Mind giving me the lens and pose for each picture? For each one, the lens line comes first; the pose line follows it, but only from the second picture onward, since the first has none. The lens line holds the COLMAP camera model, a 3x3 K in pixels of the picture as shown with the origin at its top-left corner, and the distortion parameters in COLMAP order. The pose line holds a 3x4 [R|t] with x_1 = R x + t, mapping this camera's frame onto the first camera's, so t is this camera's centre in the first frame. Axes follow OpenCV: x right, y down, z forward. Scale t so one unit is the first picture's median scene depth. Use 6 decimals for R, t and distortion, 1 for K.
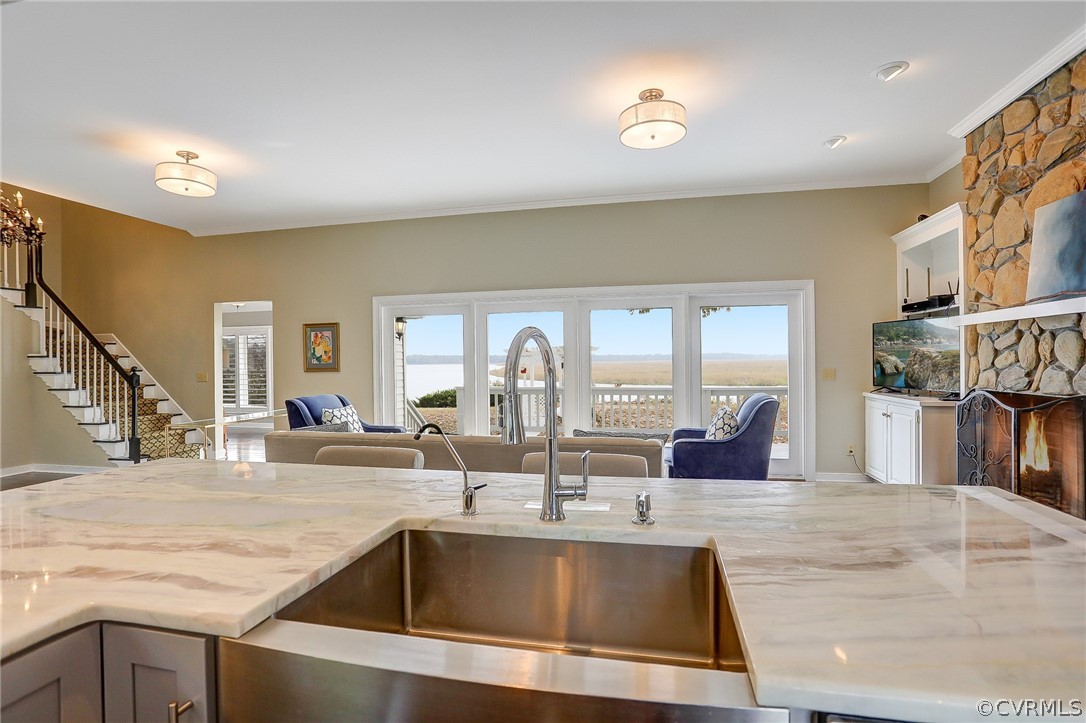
lens RADIAL K [[525.7, 0, 543.0], [0, 525.7, 361.5], [0, 0, 1]] dist [-0.001150, 0.000475]
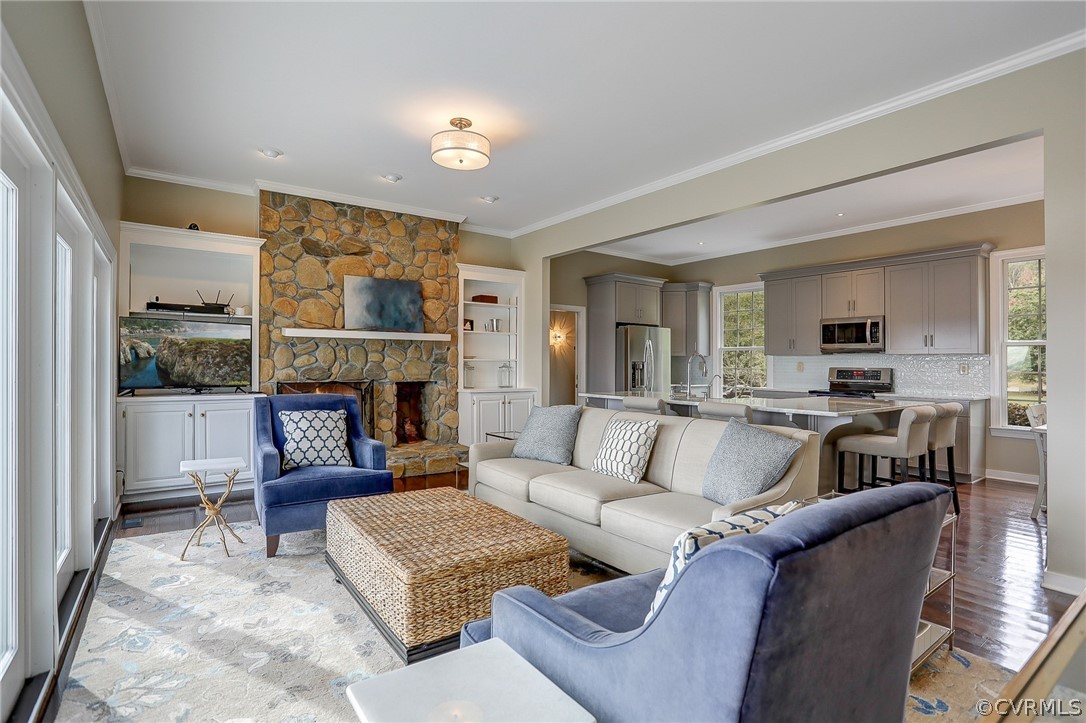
lens RADIAL K [[530.3, 0, 543.0], [0, 530.3, 361.5], [0, 0, 1]] dist [-0.053689, 0.000114]
pose [[-0.742944, 0.001681, 0.669352, -0.760098], [-0.000534, 0.999995, -0.003104, 0.003148], [-0.669354, -0.002664, -0.742939, 1.951387]]
